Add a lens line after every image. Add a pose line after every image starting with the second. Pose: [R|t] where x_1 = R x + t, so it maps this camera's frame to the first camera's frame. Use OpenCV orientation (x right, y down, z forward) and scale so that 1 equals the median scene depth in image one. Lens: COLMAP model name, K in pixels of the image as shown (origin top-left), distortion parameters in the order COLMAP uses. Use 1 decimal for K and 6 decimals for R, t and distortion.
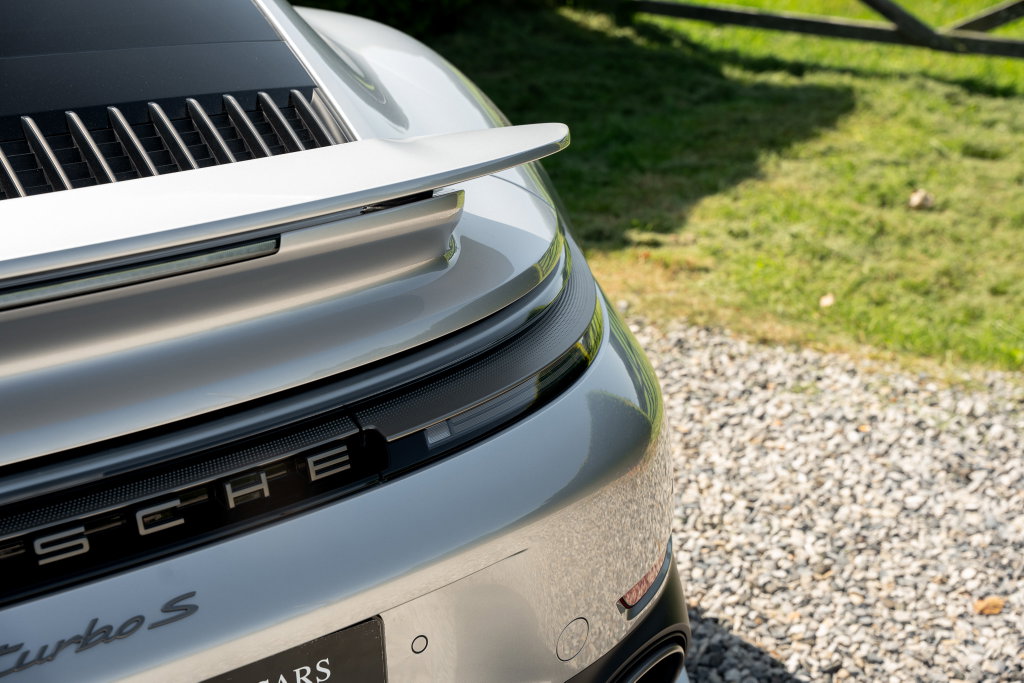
lens RADIAL K [[1672.9, 0, 507.8], [0, 1672.9, 335.7], [0, 0, 1]] dist [0.213800, 0.000000]
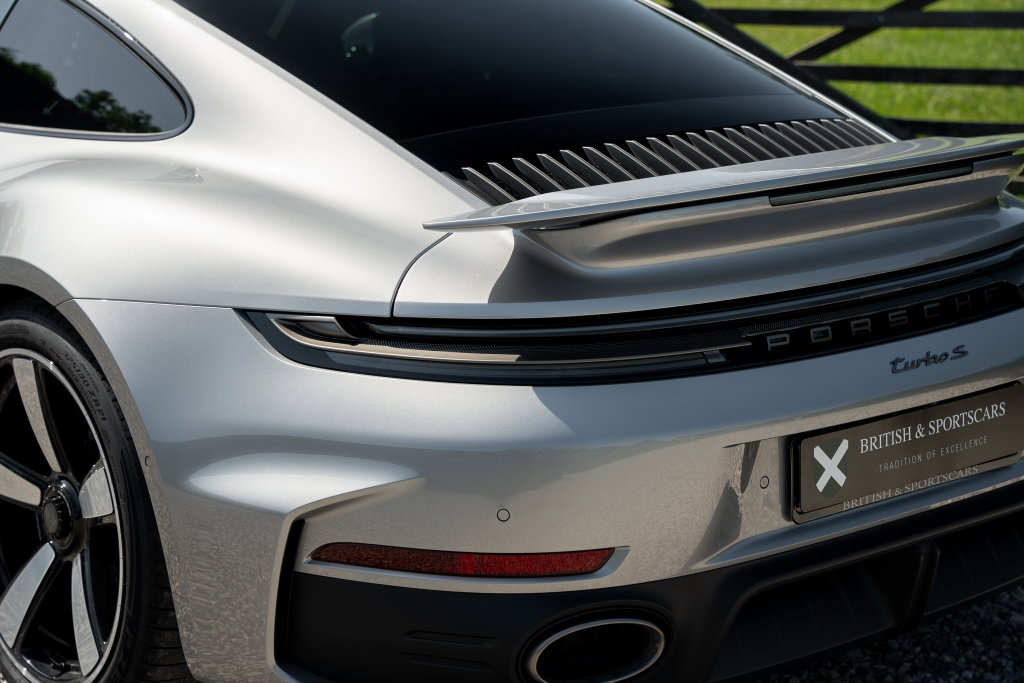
lens RADIAL K [[2045.7, 0, 515.0], [0, 2045.7, 341.8], [0, 0, 1]] dist [0.302176, 0.000000]
pose [[0.991258, -0.023765, 0.129776, -0.407651], [0.042132, 0.989158, -0.140680, 0.188372], [-0.125026, 0.144918, 0.981513, -0.491021]]
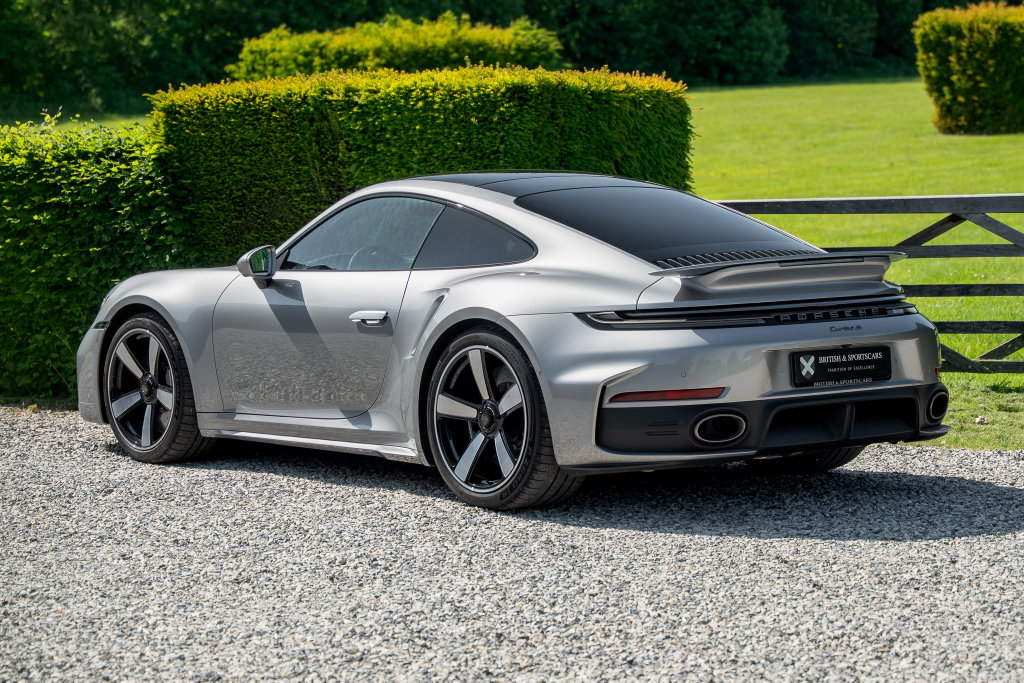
lens RADIAL K [[3080.7, 0, 511.9], [0, 3080.7, 341.9], [0, 0, 1]] dist [-0.187403, 0.000000]
pose [[0.991851, -0.028250, 0.124230, -0.918860], [0.065588, 0.949185, -0.307810, 1.148412], [-0.109221, 0.313449, 0.943303, -2.874390]]
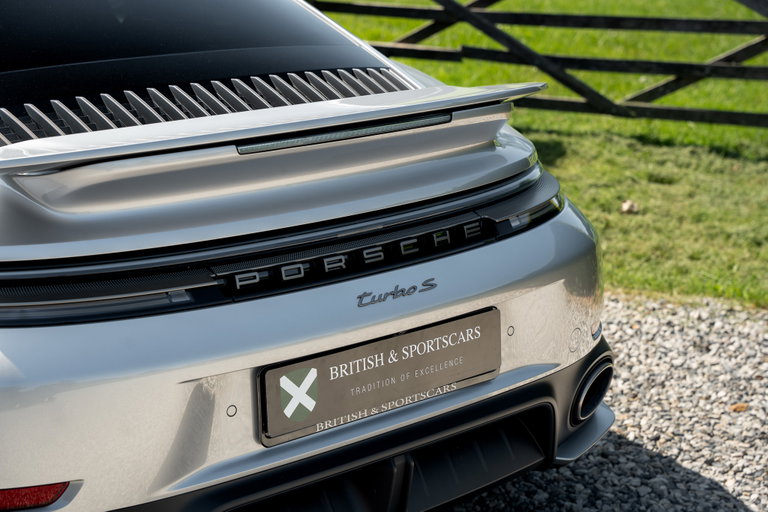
lens RADIAL K [[1526.4, 0, 384.3], [0, 1526.4, 260.3], [0, 0, 1]] dist [0.323083, 0.000000]
pose [[0.988770, -0.029853, 0.146434, -0.217489], [0.046209, 0.992901, -0.109597, 0.139411], [-0.142122, 0.115133, 0.983131, -0.343672]]
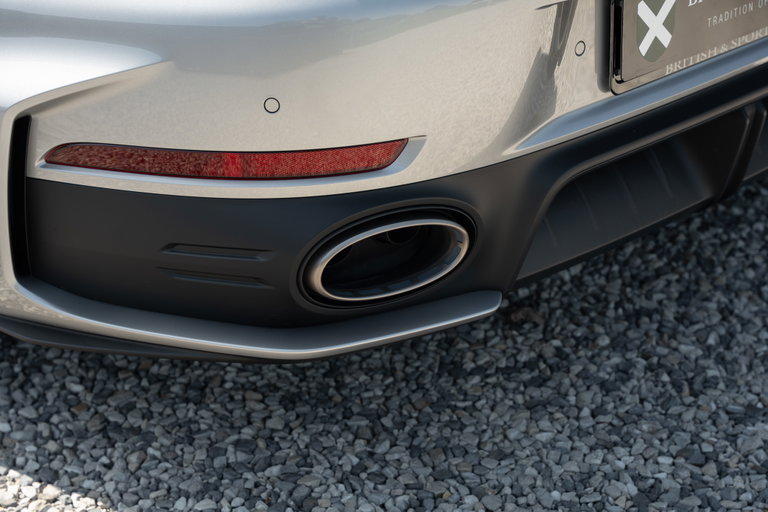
lens RADIAL K [[1526.4, 0, 382.5], [0, 1526.4, 258.6], [0, 0, 1]] dist [0.323083, 0.000000]
pose [[0.981665, -0.096839, 0.164185, -0.357523], [0.085900, 0.993664, 0.072480, 0.156848], [-0.170163, -0.057047, 0.983763, -0.167713]]
